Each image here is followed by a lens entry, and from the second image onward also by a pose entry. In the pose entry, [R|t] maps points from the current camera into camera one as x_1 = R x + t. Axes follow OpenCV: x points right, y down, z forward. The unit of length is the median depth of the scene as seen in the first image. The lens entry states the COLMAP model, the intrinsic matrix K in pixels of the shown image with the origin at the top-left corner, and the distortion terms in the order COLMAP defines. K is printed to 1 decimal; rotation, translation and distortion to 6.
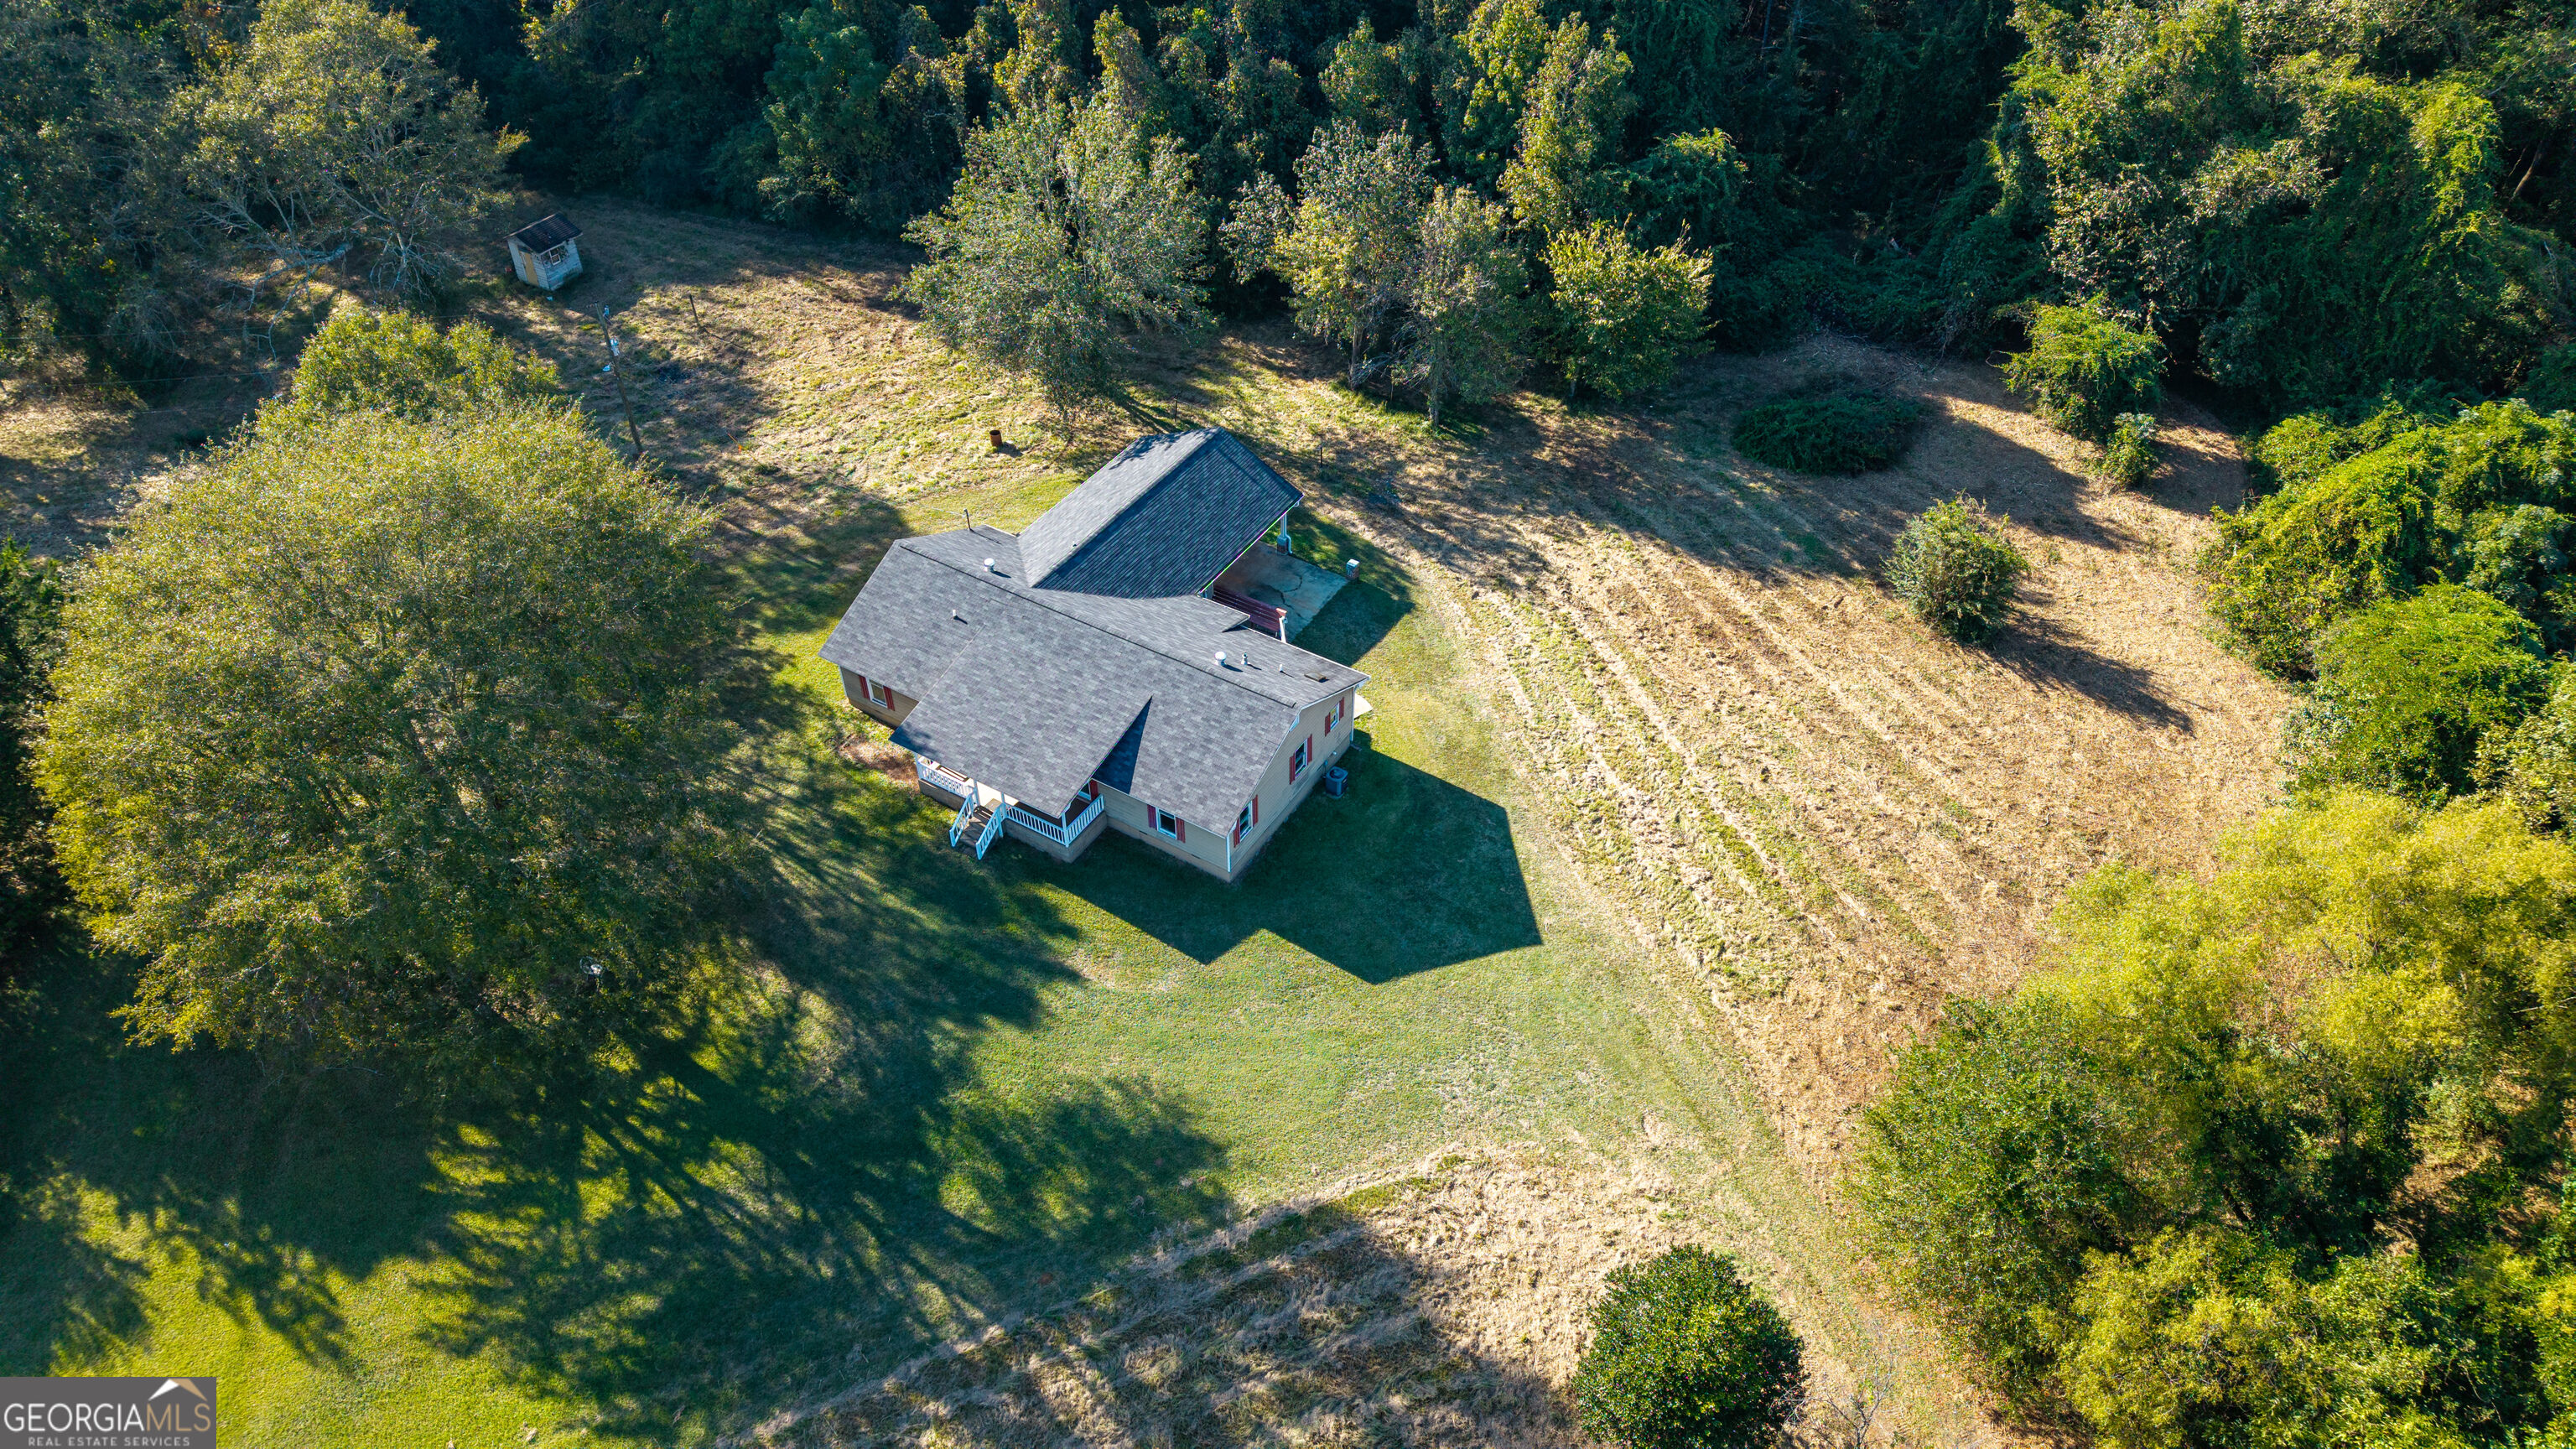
lens RADIAL K [[1720.6, 0, 1283.3], [0, 1720.6, 738.6], [0, 0, 1]] dist [0.036457, -0.041065]
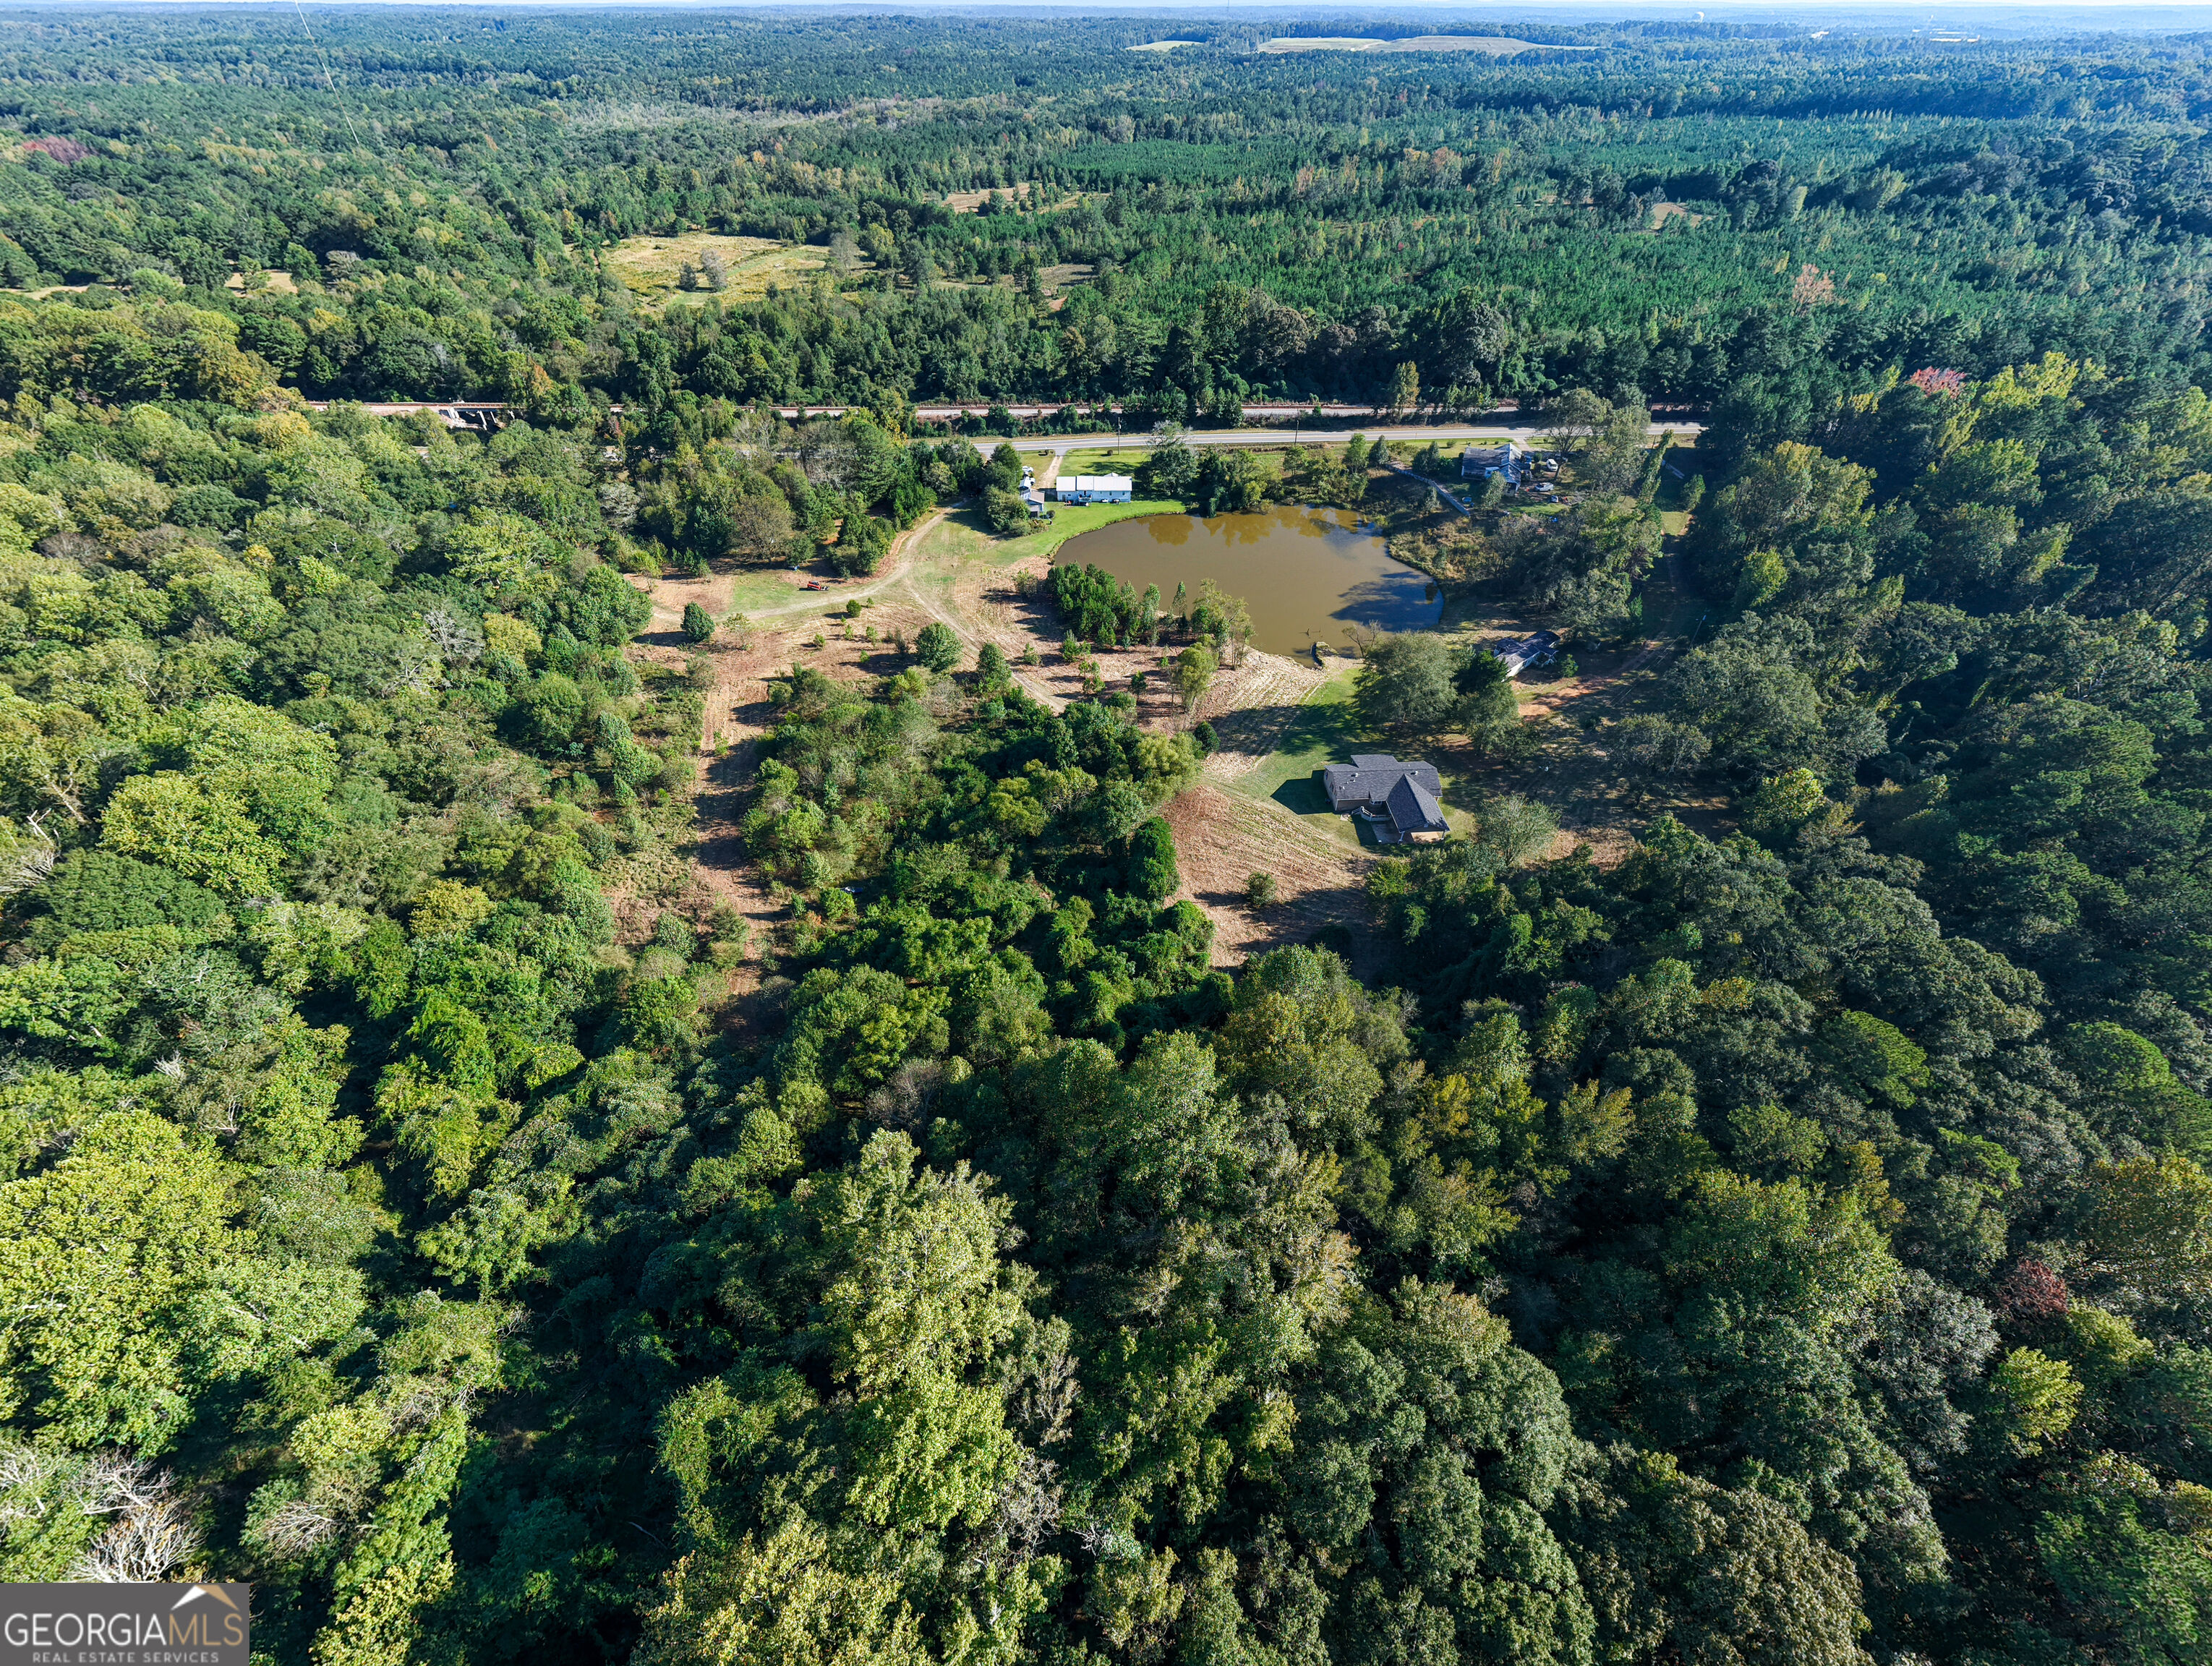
lens RADIAL K [[921.7, 0, 1103.4], [0, 921.7, 842.2], [0, 0, 1]] dist [0.011037, -0.002914]
pose [[-0.823627, 0.378959, -0.421934, 1.437201], [-0.386523, 0.169342, 0.906600, -1.752043], [0.415015, 0.909788, 0.007001, 0.712998]]
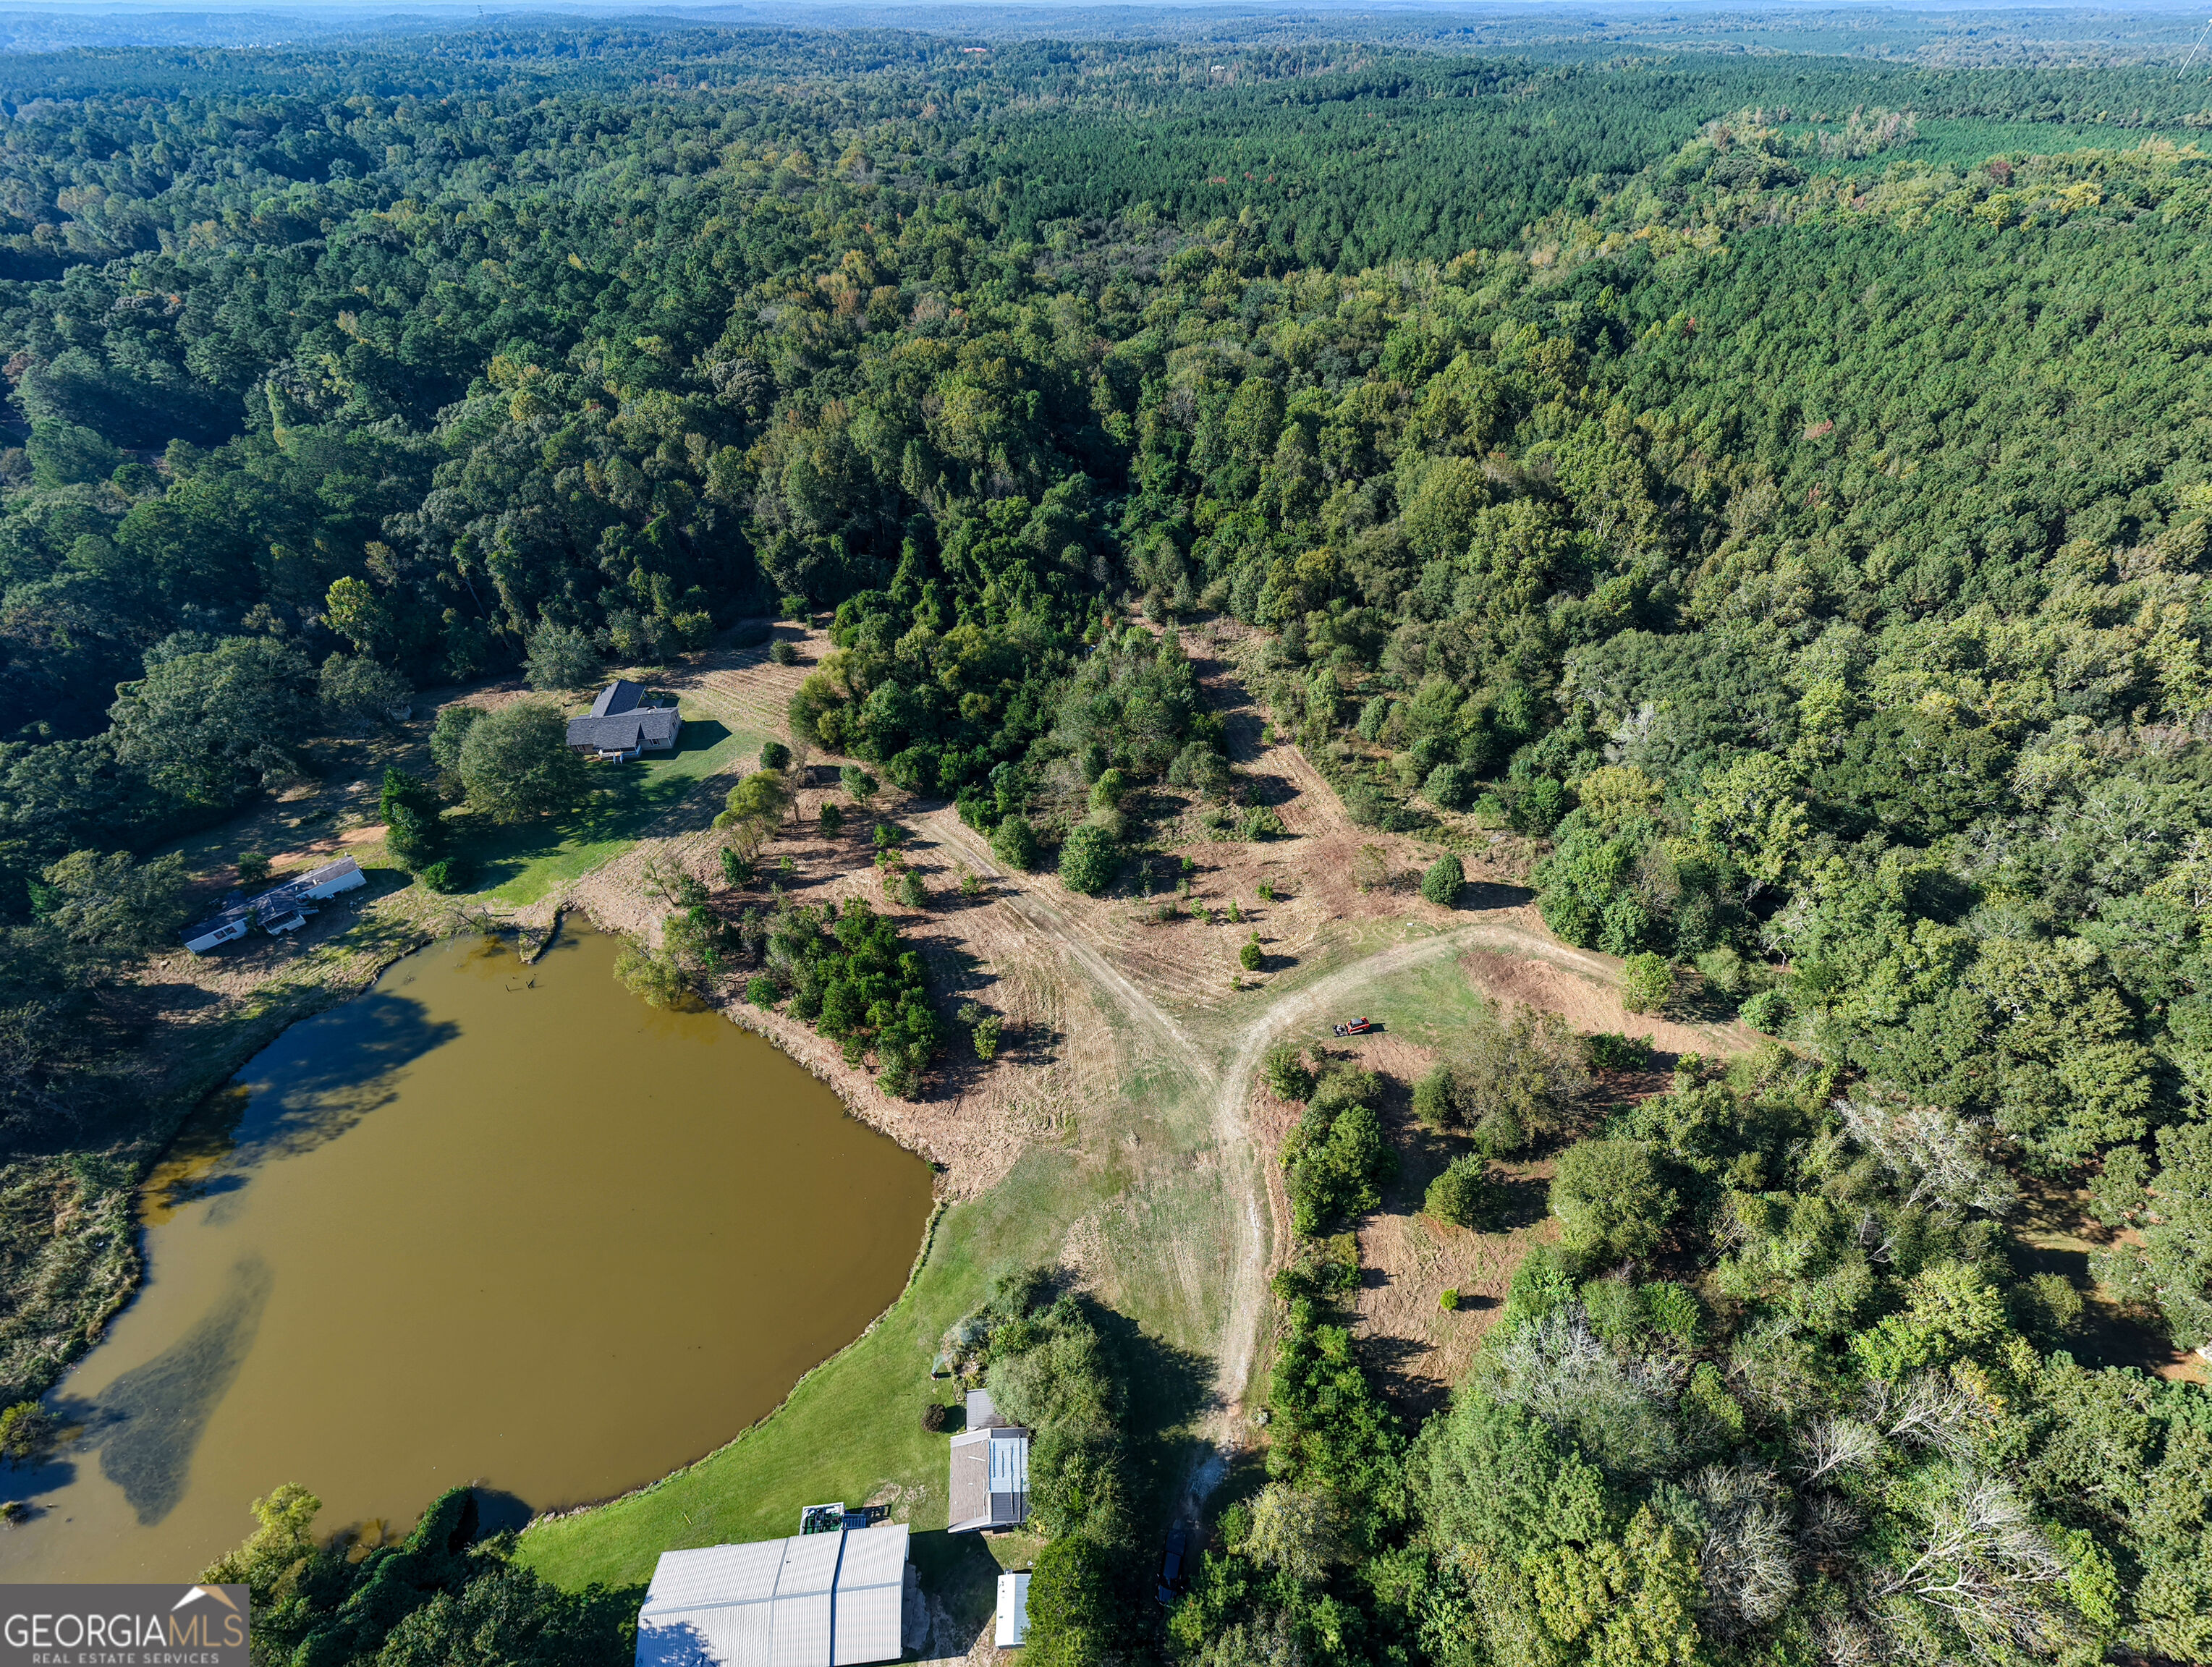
lens RADIAL K [[921.6, 0, 1111.4], [0, 921.6, 835.1], [0, 0, 1]] dist [0.011037, -0.002914]
pose [[0.771539, -0.431276, 0.467684, -0.361262], [0.432120, 0.894800, 0.112273, 0.481623], [-0.466905, 0.115472, 0.876736, -1.730579]]
